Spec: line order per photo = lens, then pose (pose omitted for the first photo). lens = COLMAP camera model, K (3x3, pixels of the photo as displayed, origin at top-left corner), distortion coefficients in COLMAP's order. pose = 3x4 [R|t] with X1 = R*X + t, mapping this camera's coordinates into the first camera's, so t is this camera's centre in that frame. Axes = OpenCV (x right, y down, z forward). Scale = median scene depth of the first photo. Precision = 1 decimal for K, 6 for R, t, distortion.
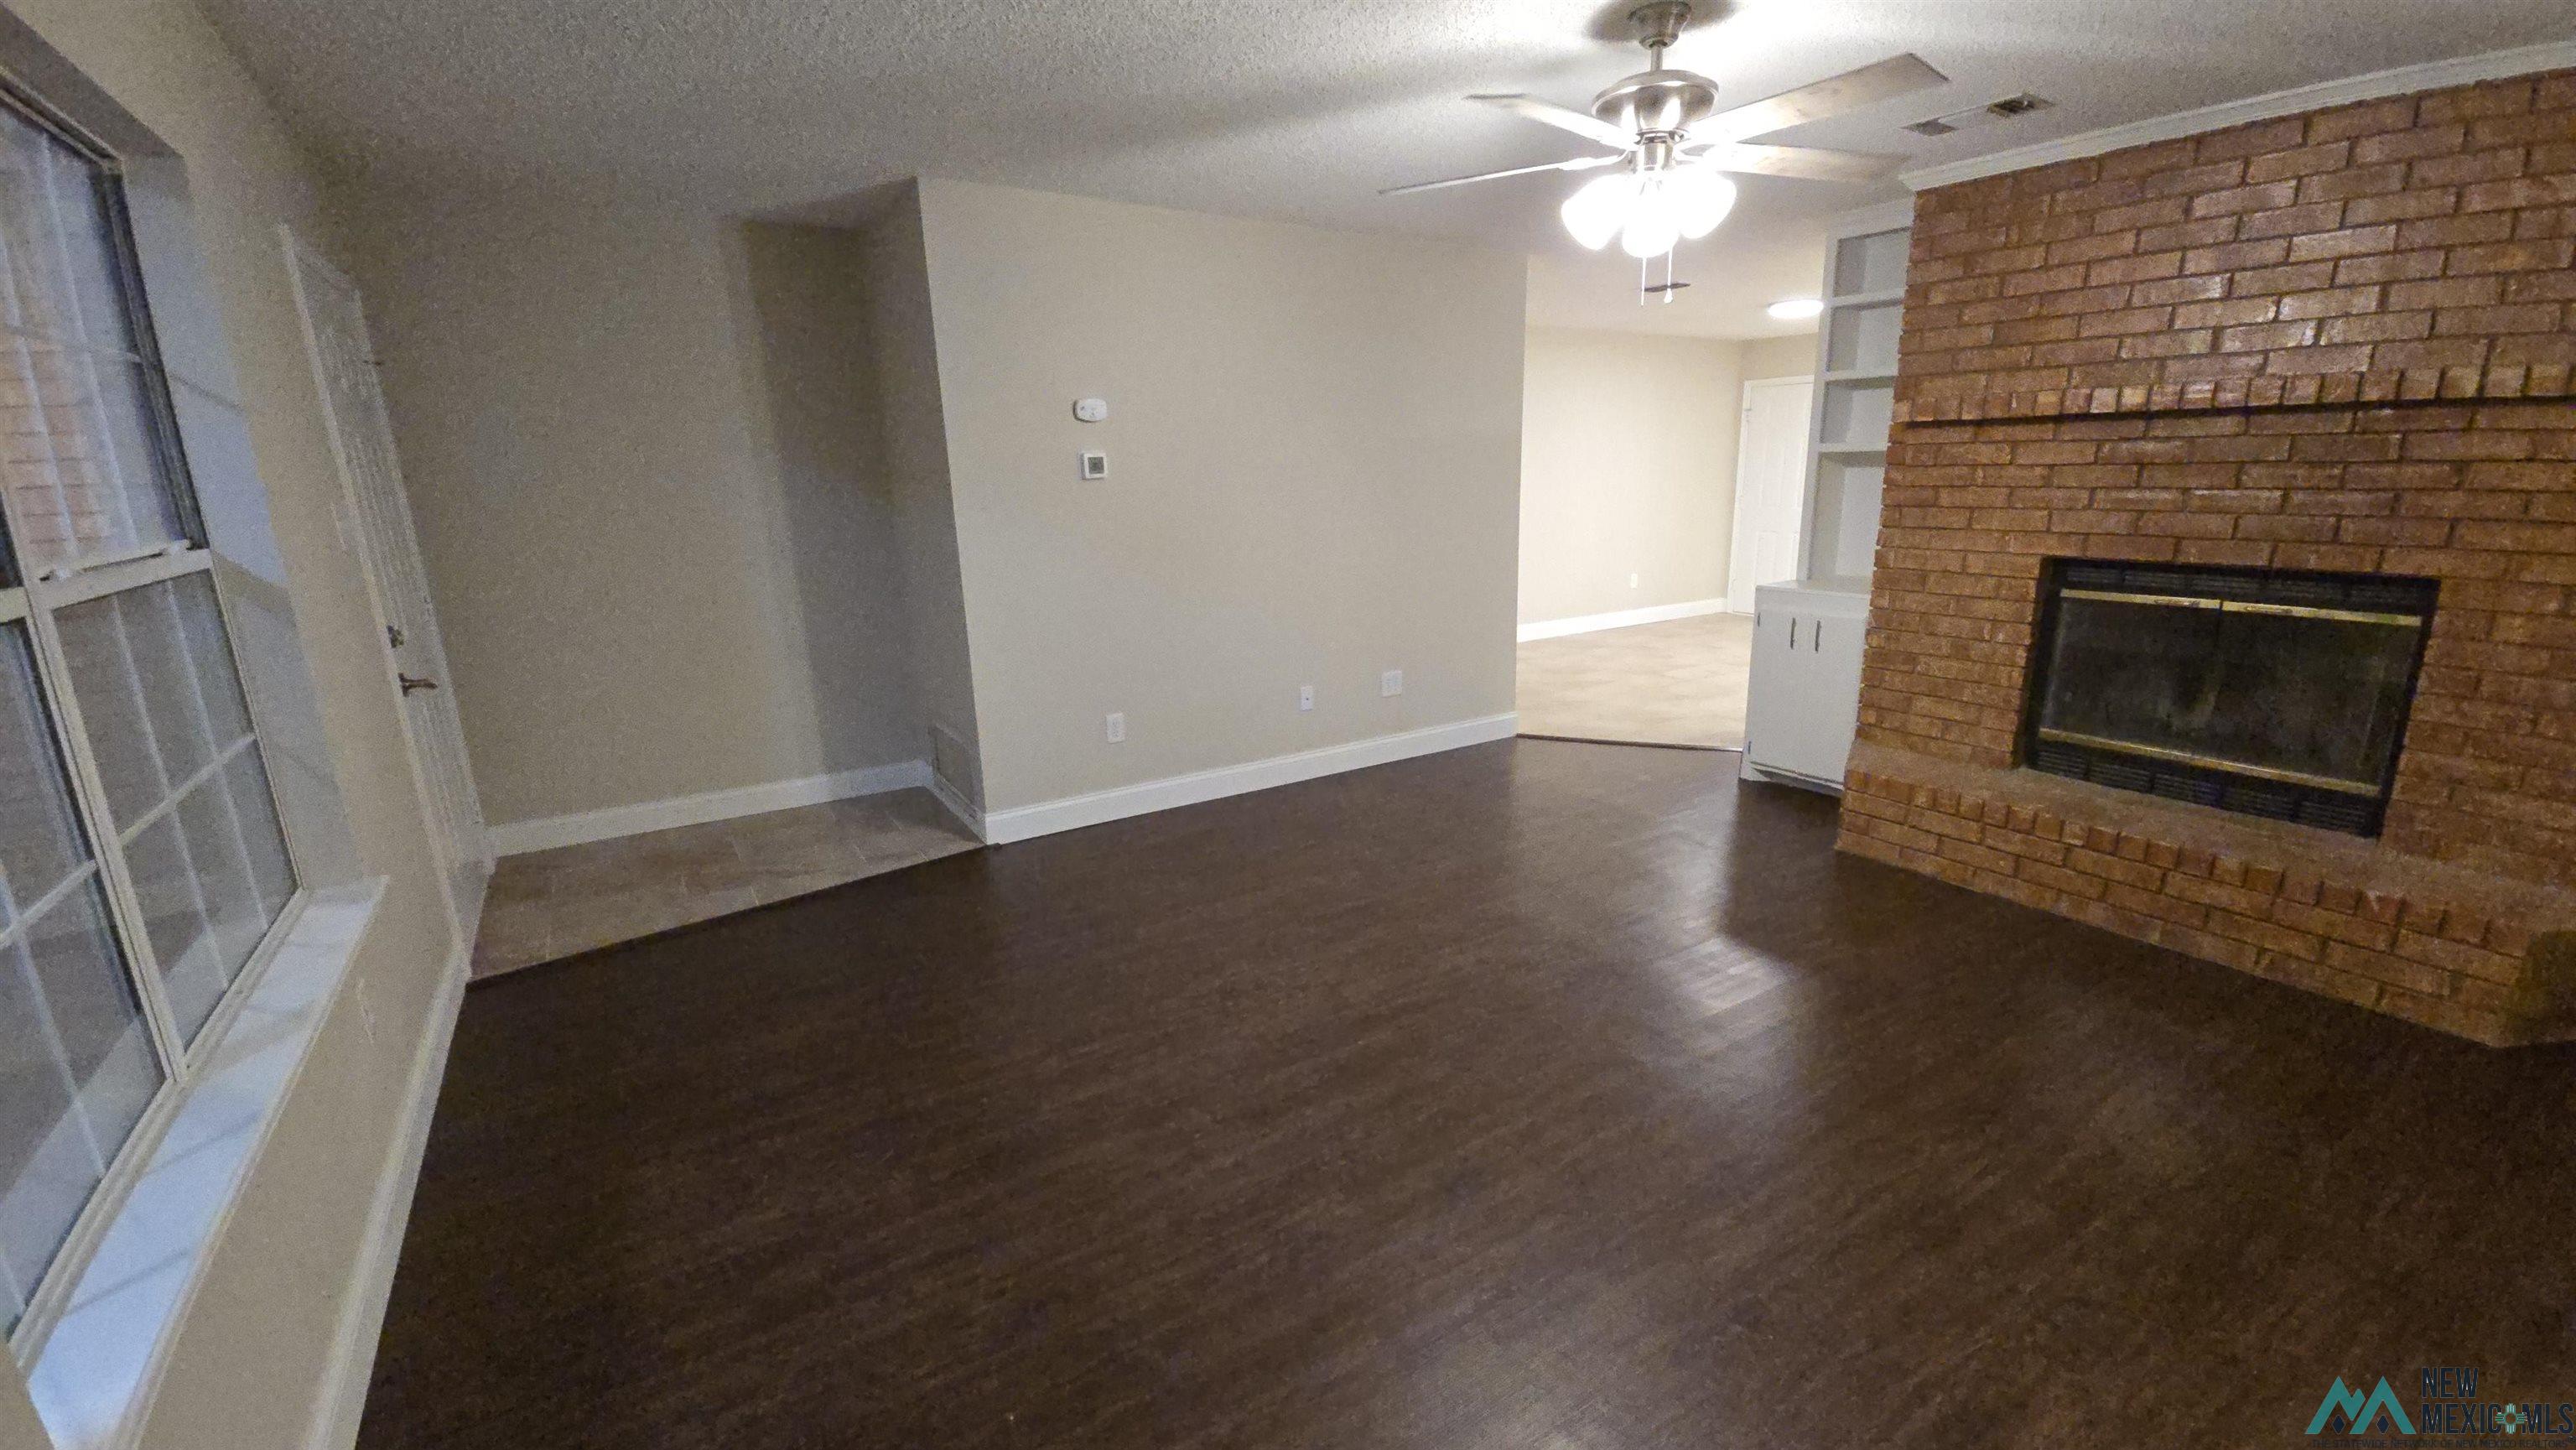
lens RADIAL K [[1051.5, 0, 1315.0], [0, 1051.5, 736.9], [0, 0, 1]] dist [0.003823, -0.001281]
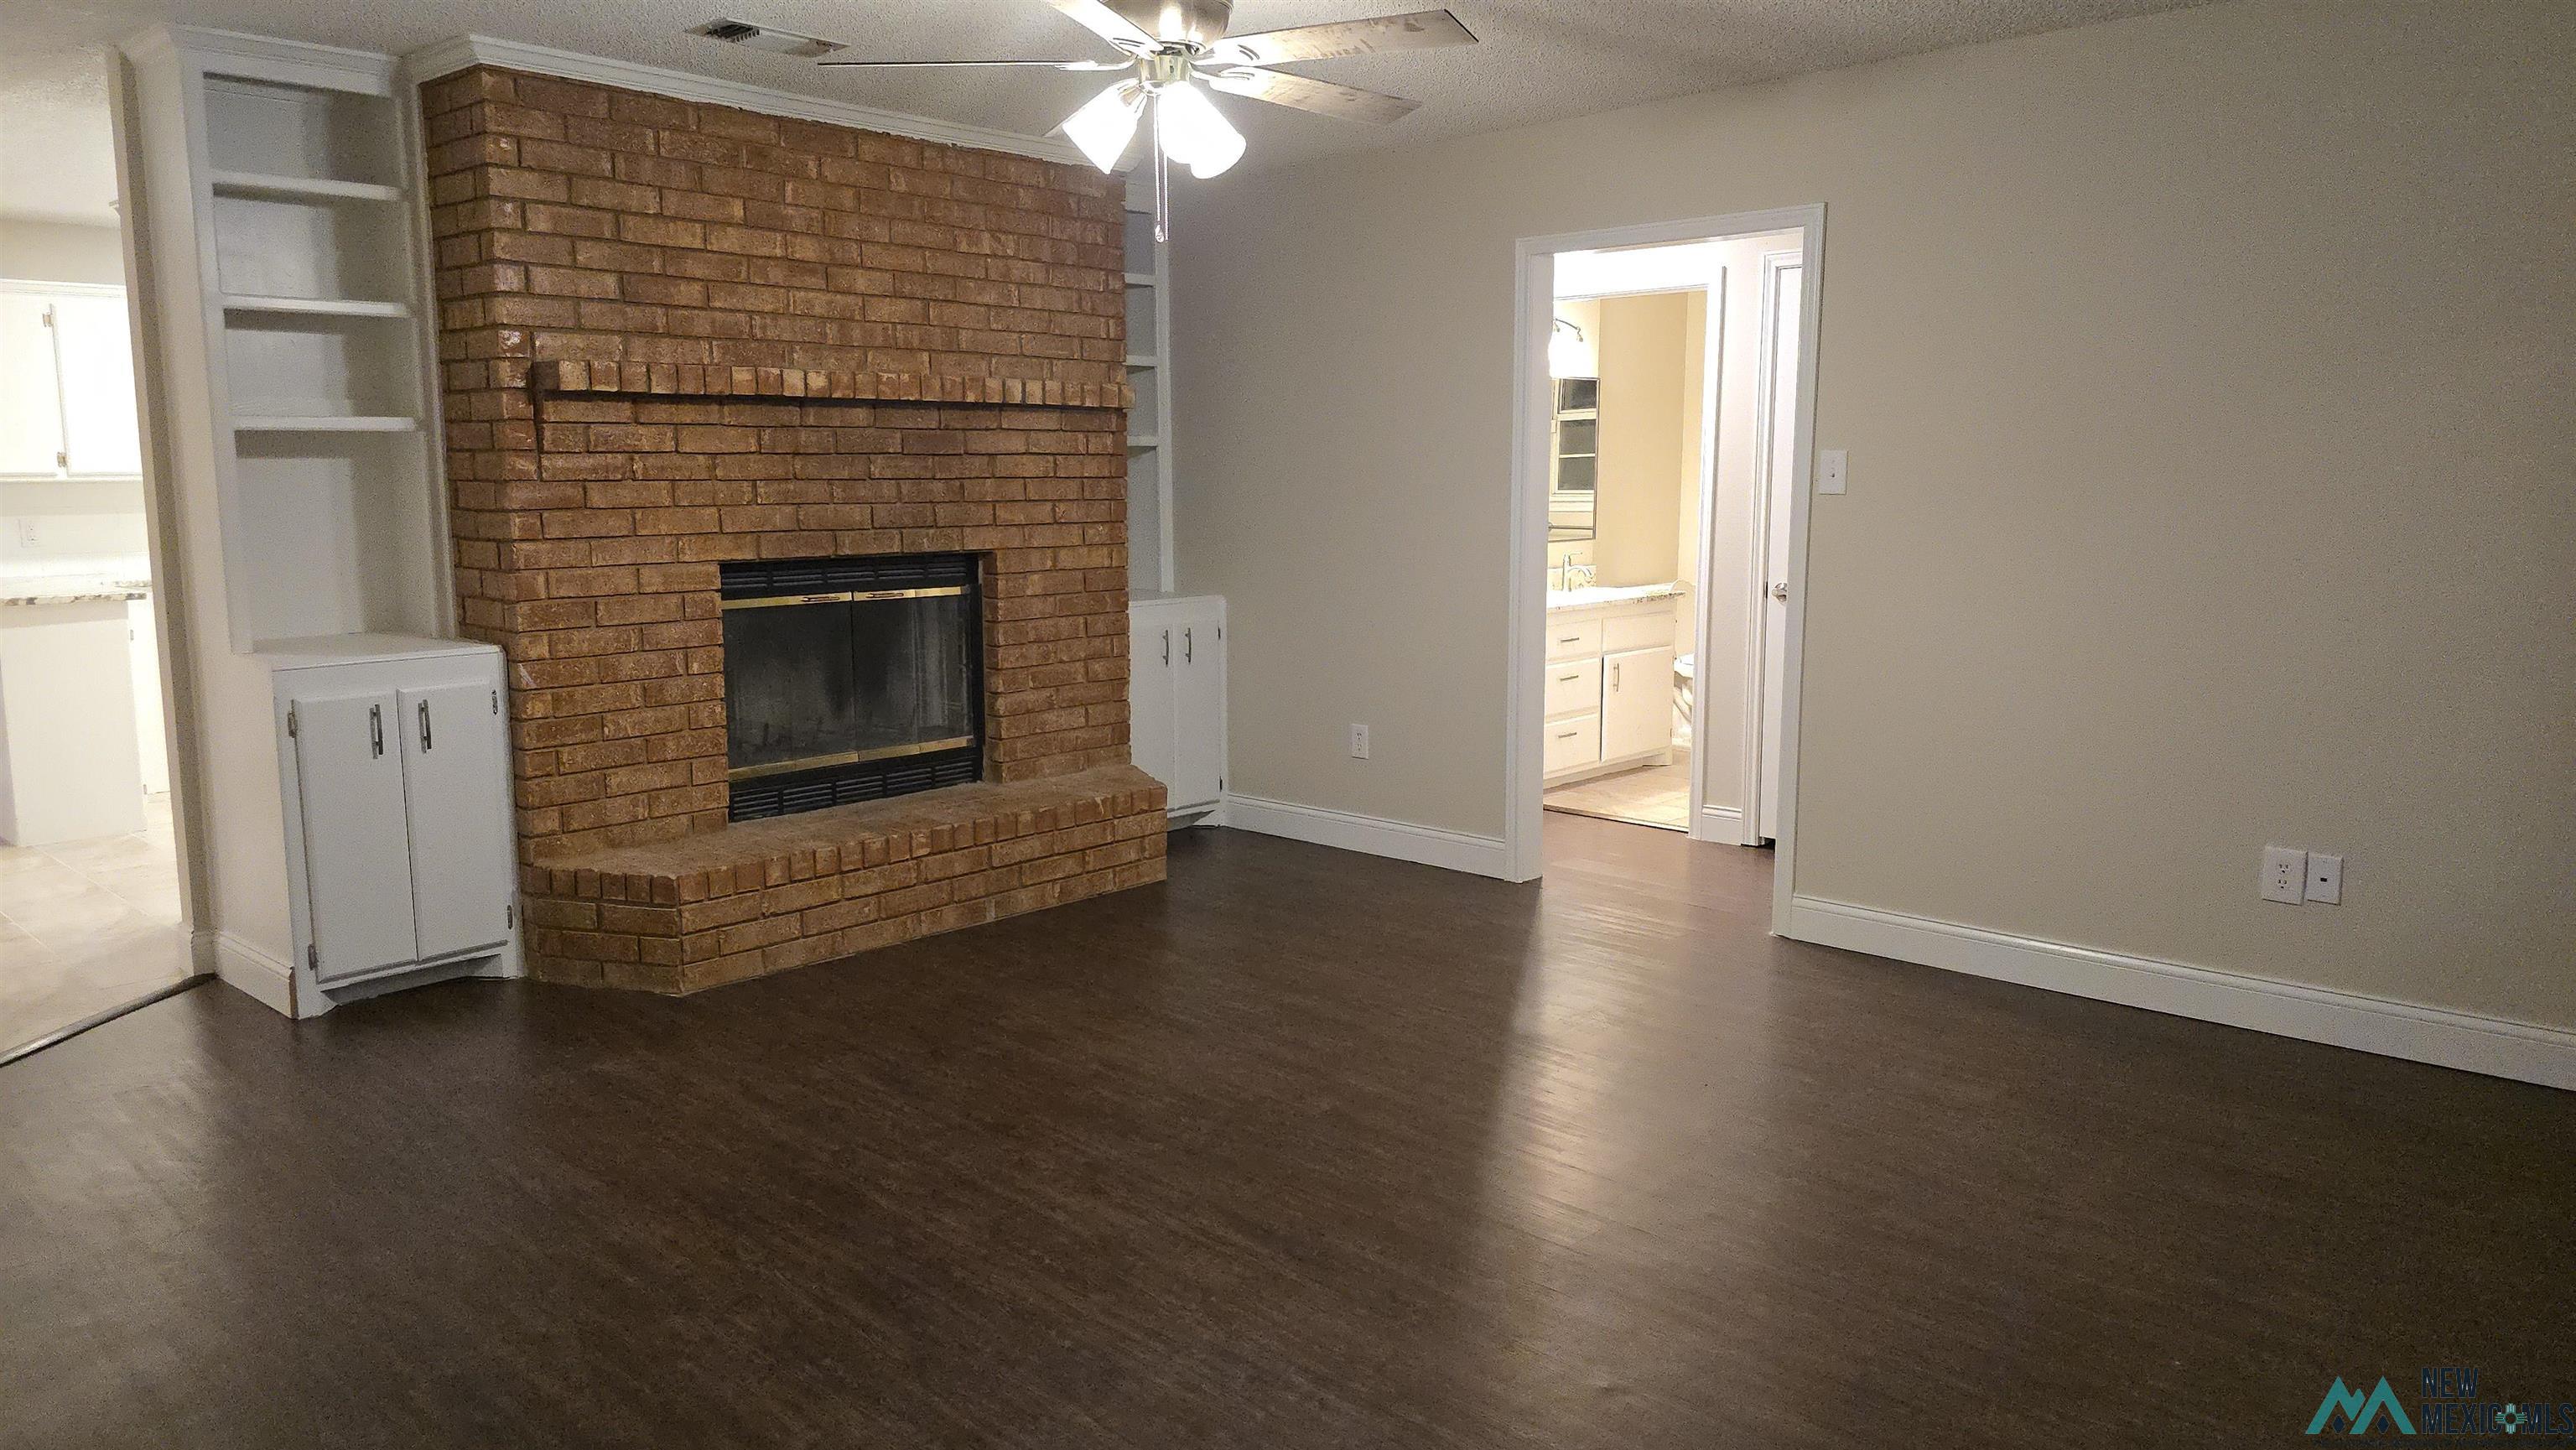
lens RADIAL K [[1736.7, 0, 1301.9], [0, 1736.7, 703.1], [0, 0, 1]] dist [0.055714, -0.047093]
pose [[-0.229378, -0.119285, 0.966000, -0.777430], [0.249861, 0.951988, 0.176885, -0.202478], [-0.940721, 0.281939, -0.188561, 0.895648]]
